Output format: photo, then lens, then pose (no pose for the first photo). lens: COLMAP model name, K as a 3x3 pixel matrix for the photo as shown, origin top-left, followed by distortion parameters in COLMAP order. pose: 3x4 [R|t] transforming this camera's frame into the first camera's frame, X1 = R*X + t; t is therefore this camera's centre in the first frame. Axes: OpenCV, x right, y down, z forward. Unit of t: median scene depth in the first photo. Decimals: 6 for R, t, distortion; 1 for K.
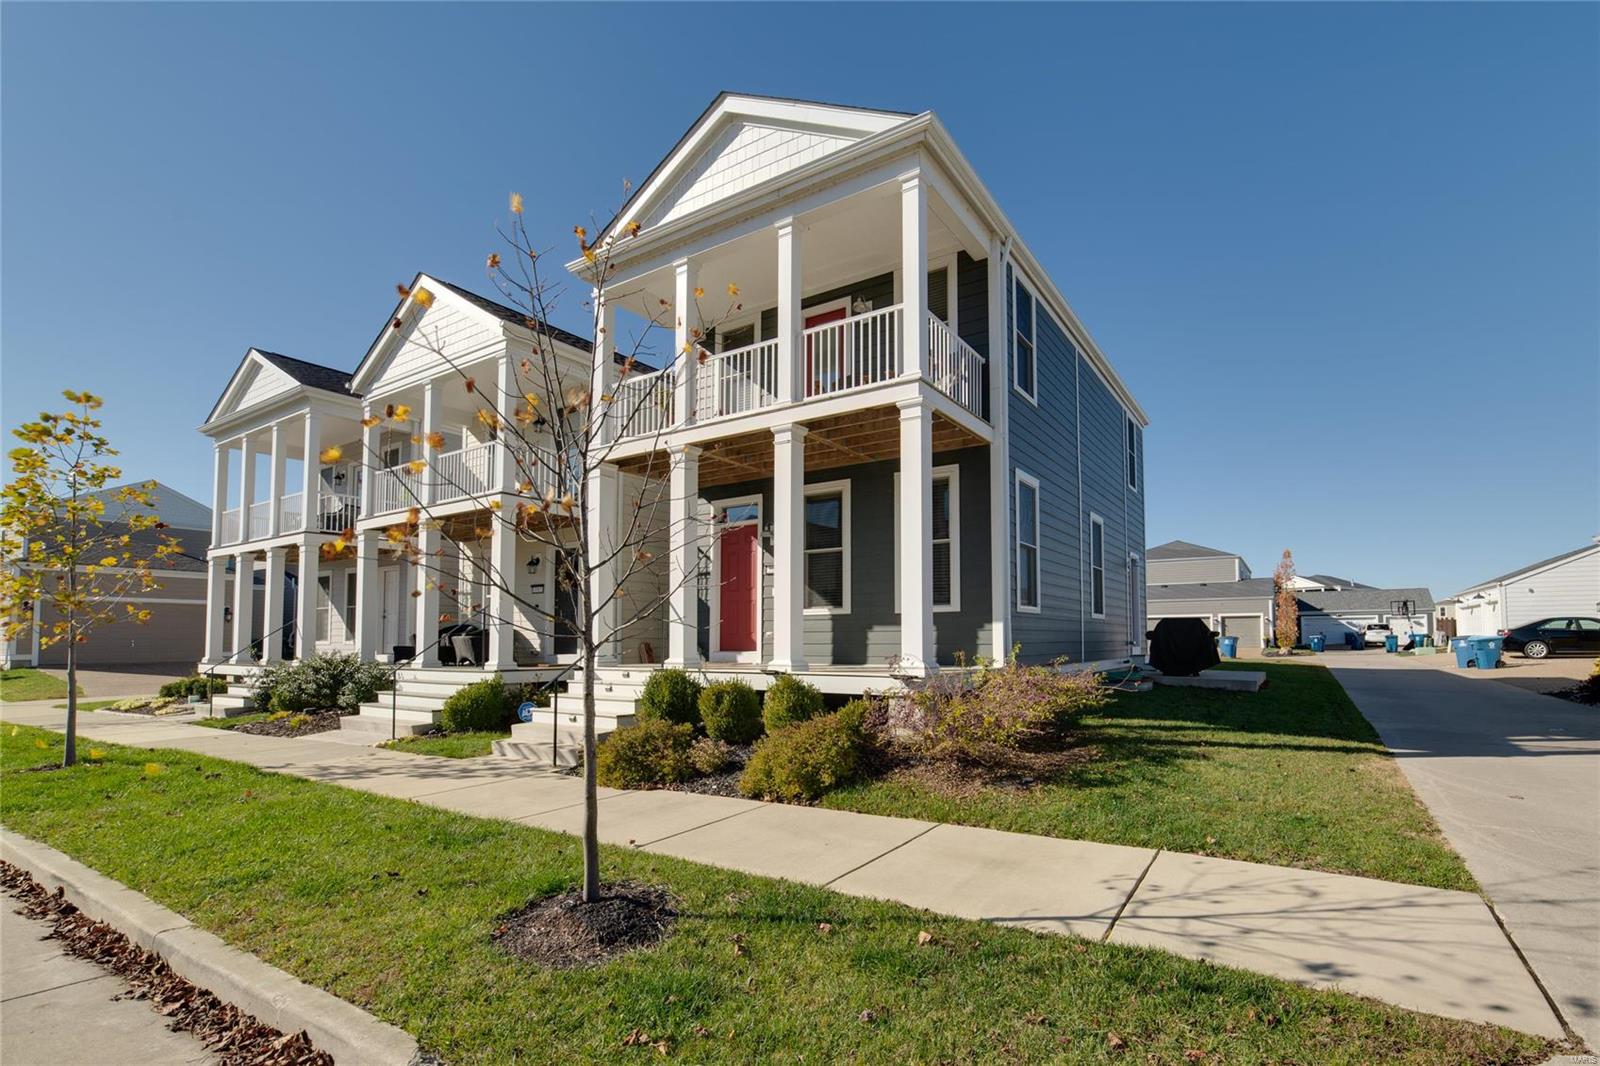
lens RADIAL K [[622.3, 0, 807.9], [0, 622.3, 527.0], [0, 0, 1]] dist [-0.009521, 0.000331]
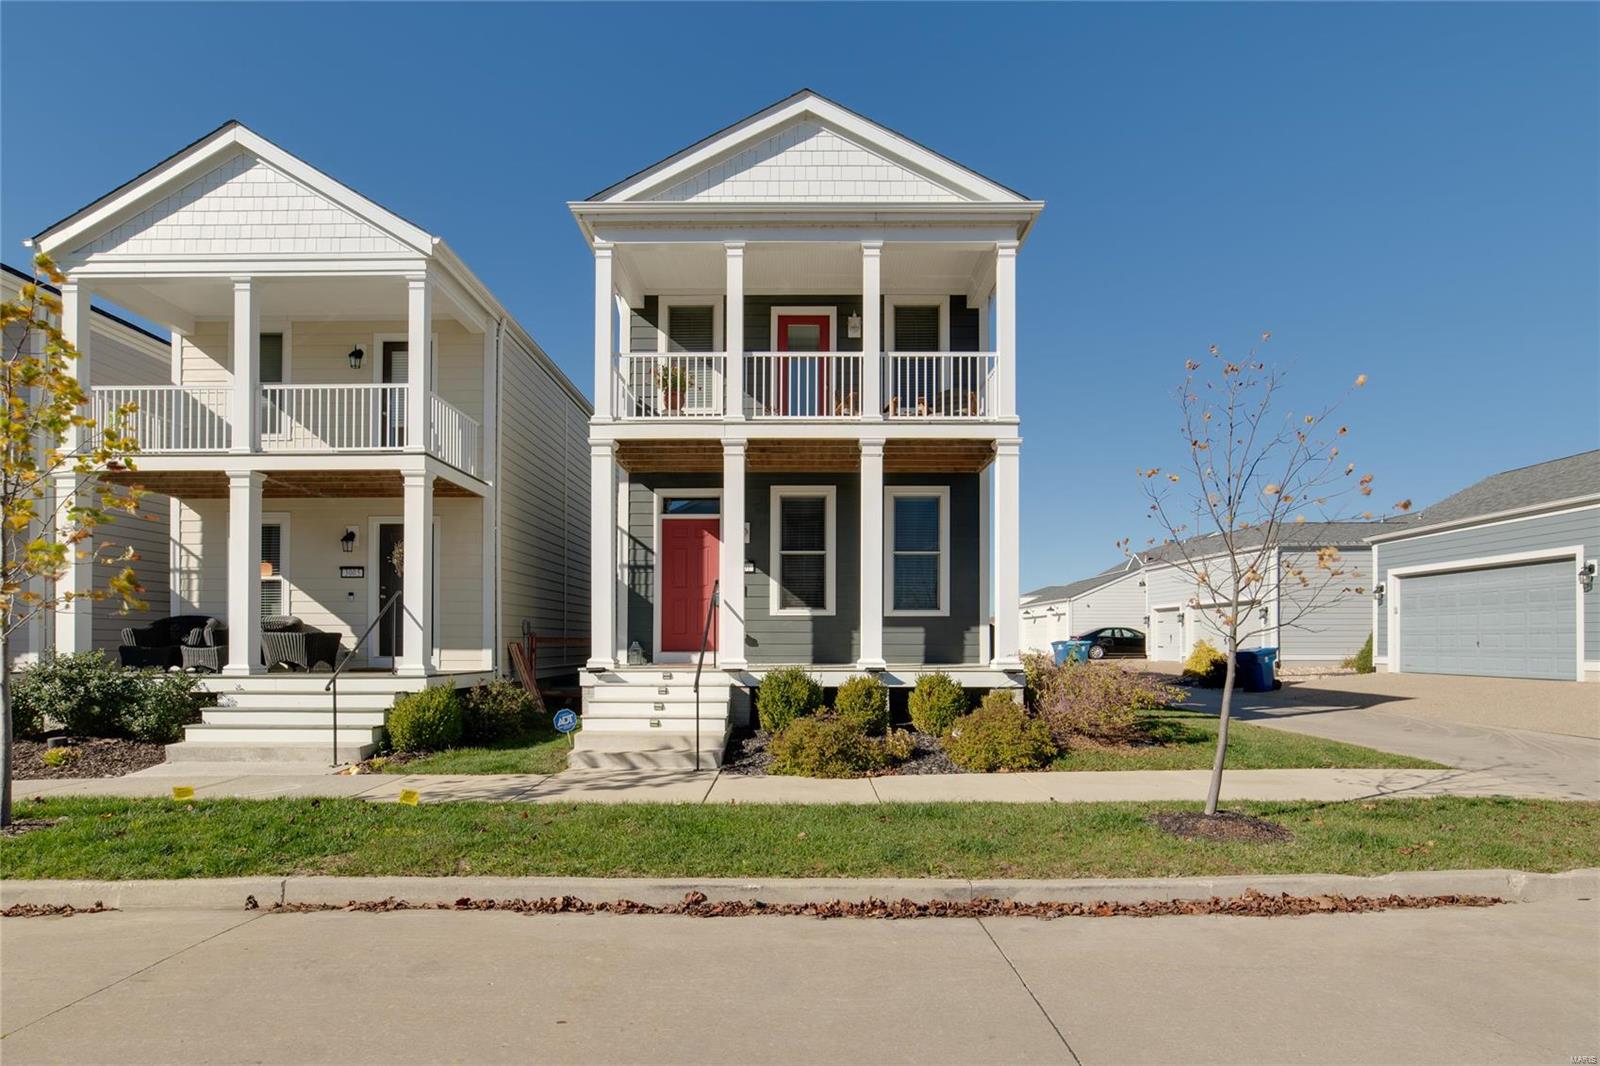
lens RADIAL K [[679.8, 0, 800.0], [0, 679.8, 533.0], [0, 0, 1]] dist [-0.012426, 0.000106]
pose [[0.893739, 0.075509, 0.442186, -0.545618], [-0.085108, 0.996370, 0.001877, 0.004564], [-0.440439, -0.039312, 0.896921, 0.005837]]
